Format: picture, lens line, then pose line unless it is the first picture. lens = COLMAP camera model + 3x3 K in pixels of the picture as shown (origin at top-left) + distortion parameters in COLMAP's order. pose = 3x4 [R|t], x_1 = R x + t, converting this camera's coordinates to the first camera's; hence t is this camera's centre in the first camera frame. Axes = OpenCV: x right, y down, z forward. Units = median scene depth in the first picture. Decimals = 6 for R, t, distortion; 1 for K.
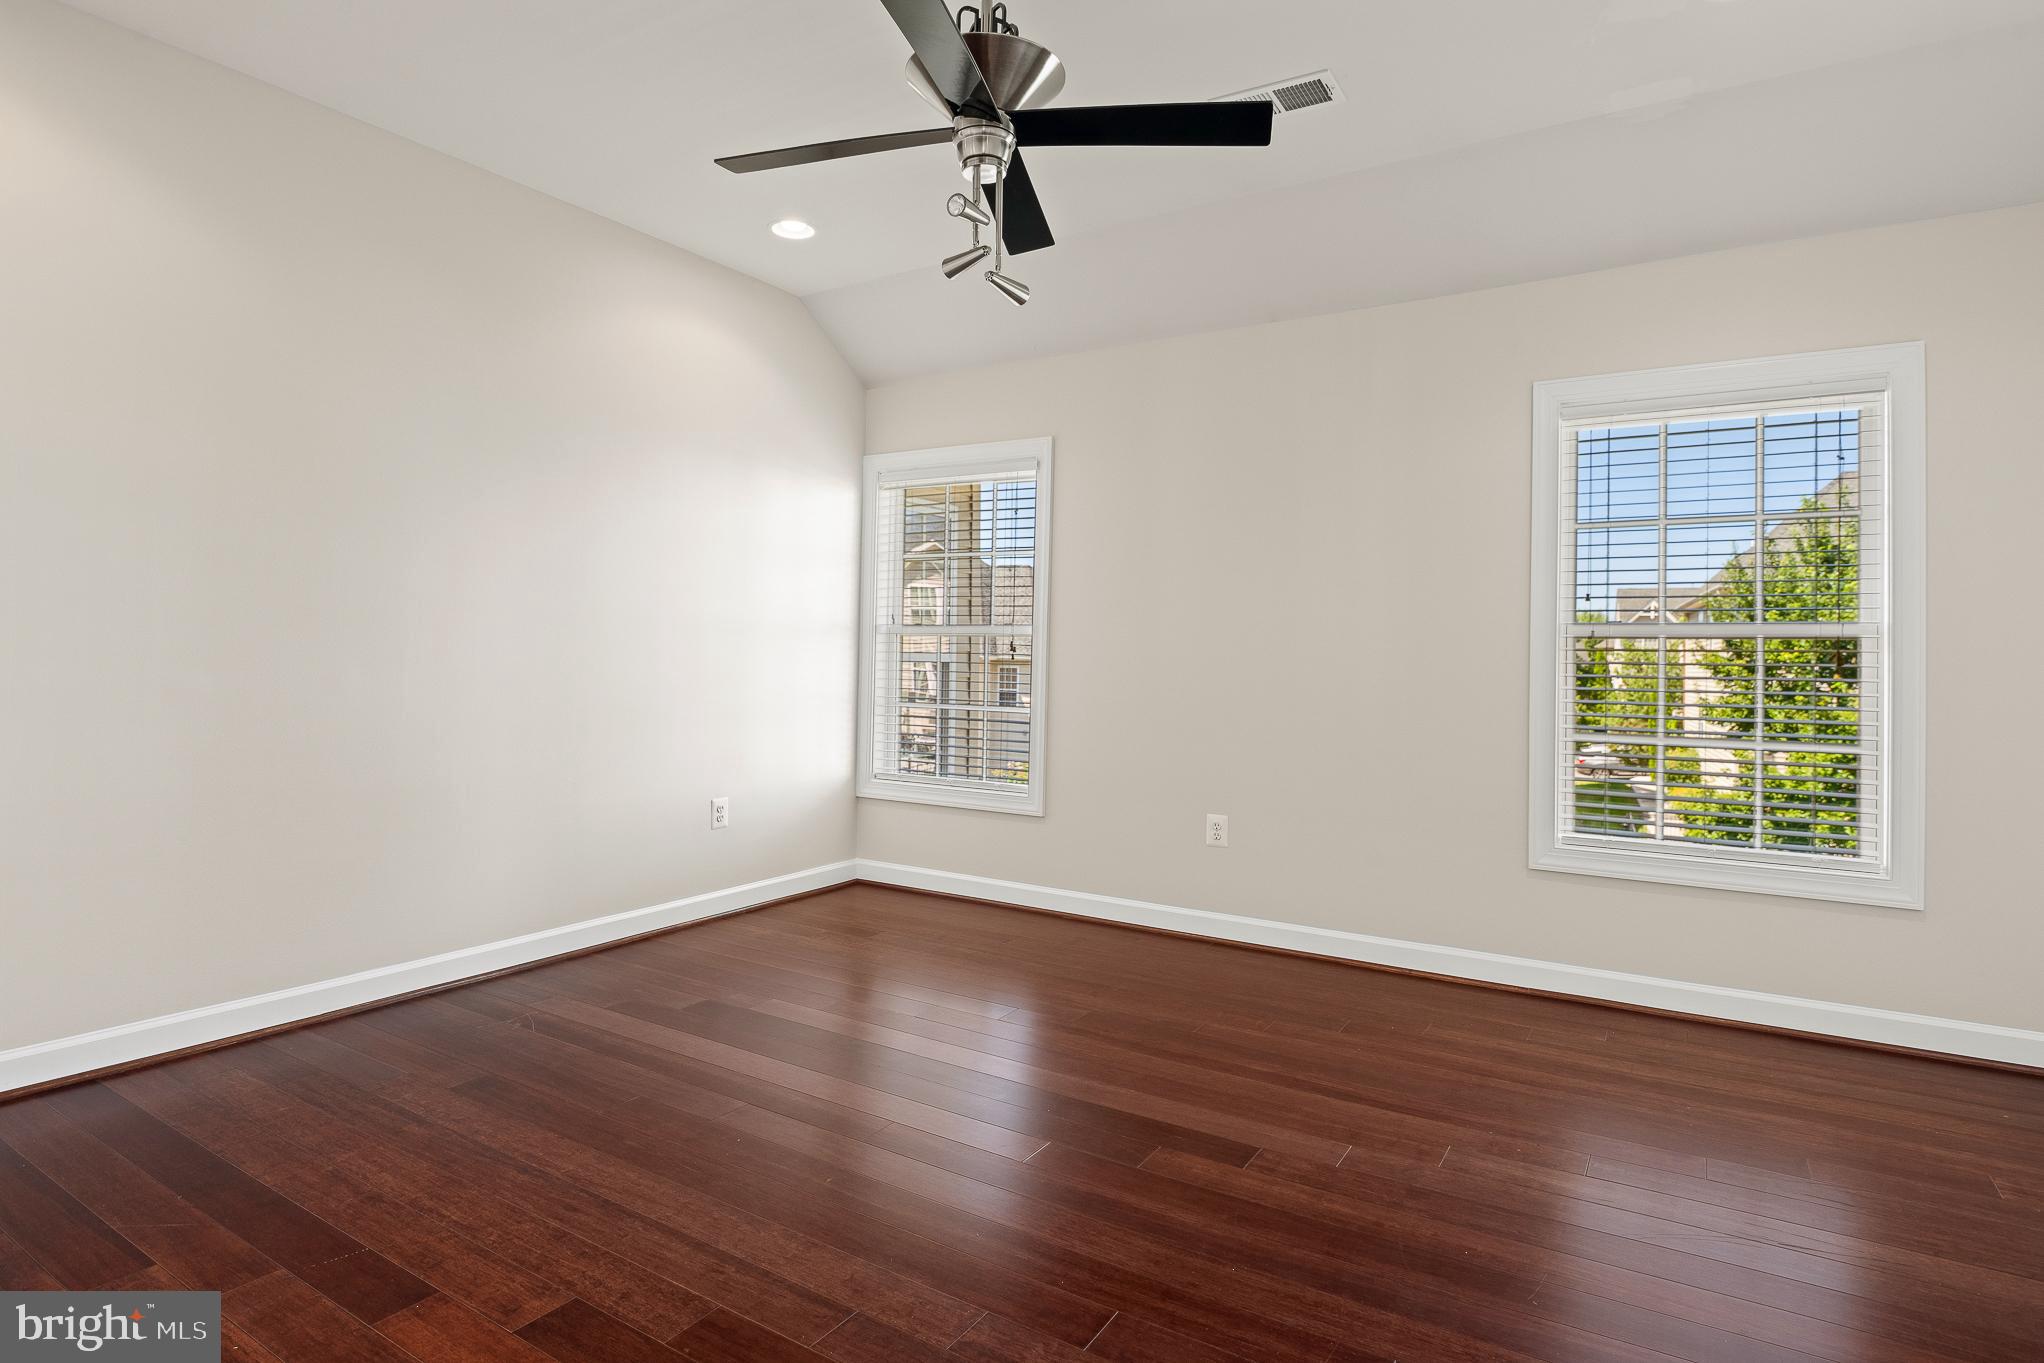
lens RADIAL K [[1082.2, 0, 1022.0], [0, 1082.2, 681.5], [0, 0, 1]] dist [-0.002925, -0.001148]
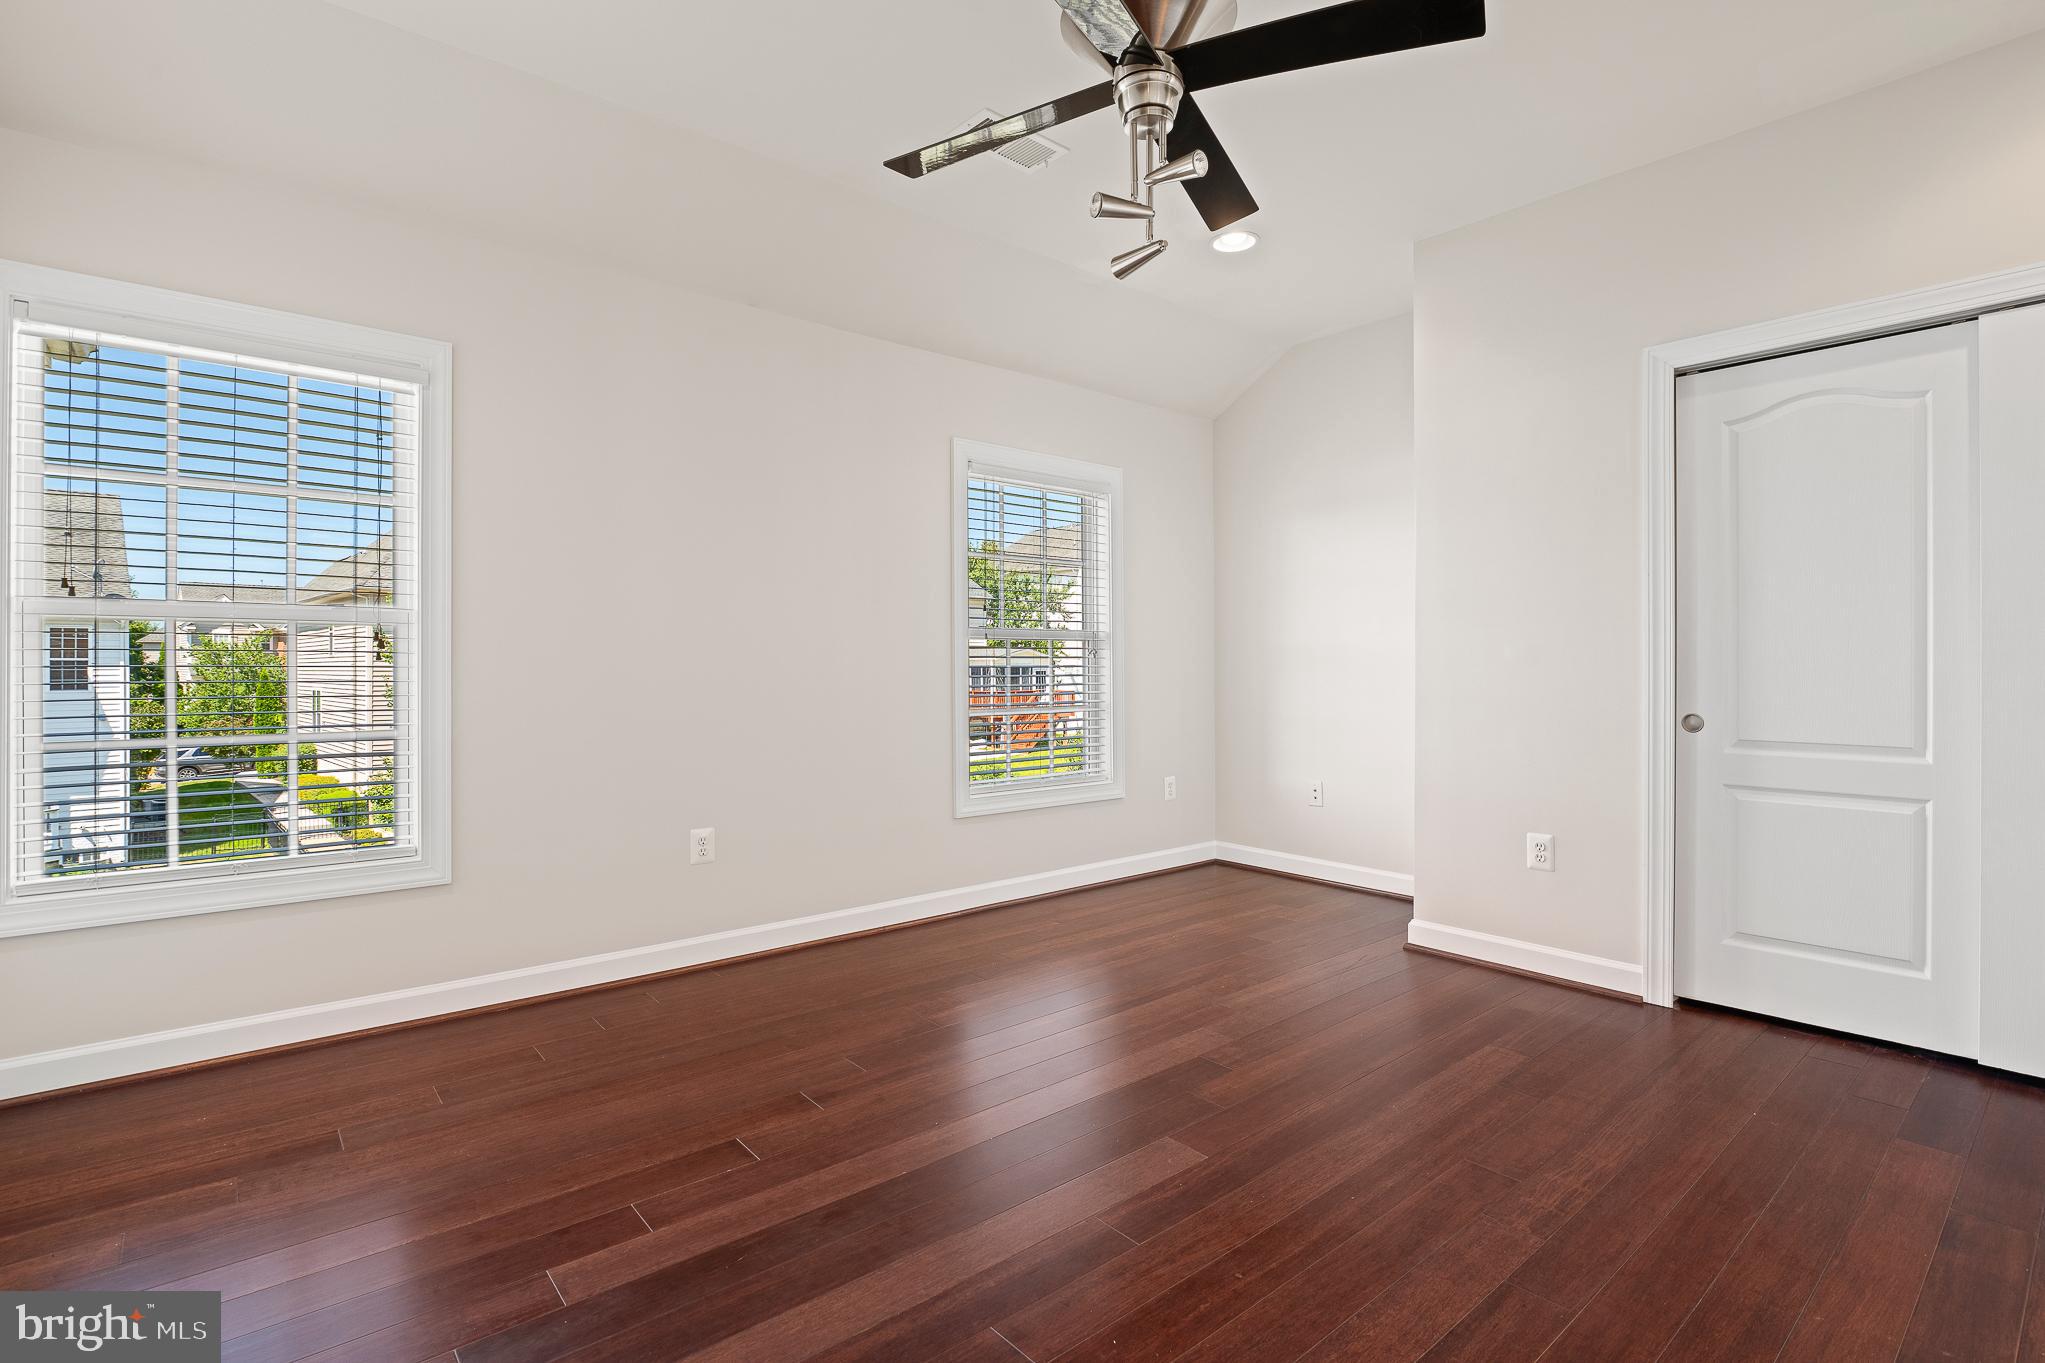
lens RADIAL K [[959.1, 0, 1017.2], [0, 959.1, 658.1], [0, 0, 1]] dist [-0.011474, -0.000874]
pose [[0.305127, -0.009738, 0.952262, -0.814854], [0.024652, 0.999693, 0.002324, -0.024355], [-0.951993, 0.022766, 0.305274, 0.804936]]
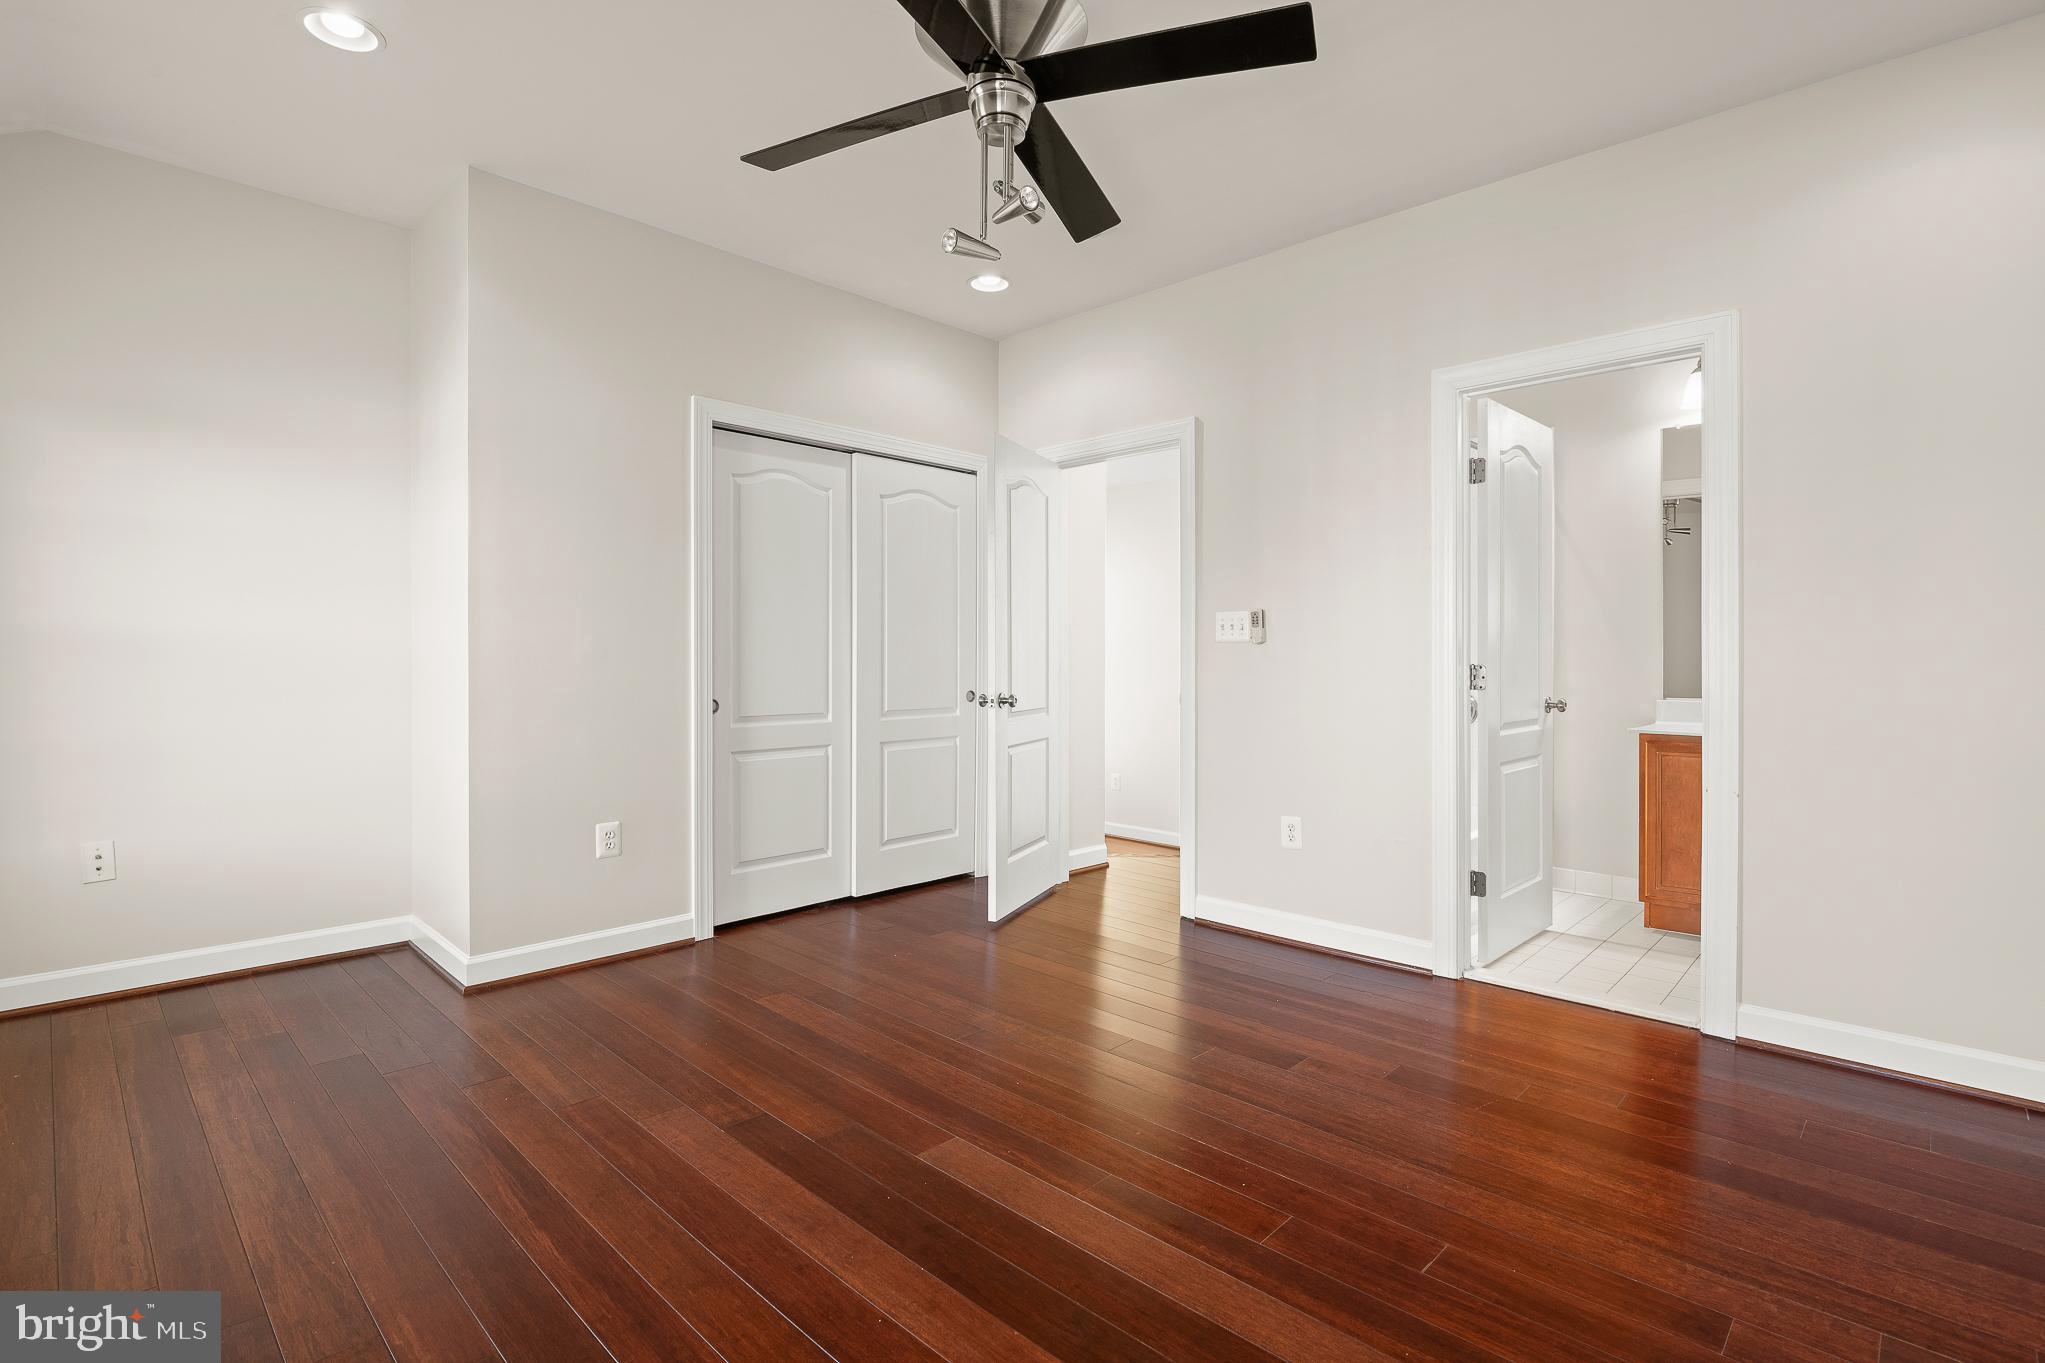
lens RADIAL K [[959.1, 0, 1017.2], [0, 959.1, 658.1], [0, 0, 1]] dist [-0.011474, -0.000874]
pose [[-0.976698, -0.018184, 0.213847, -0.224318], [-0.013524, 0.999639, 0.023236, -0.036376], [-0.214192, 0.019802, -0.976591, 1.706706]]
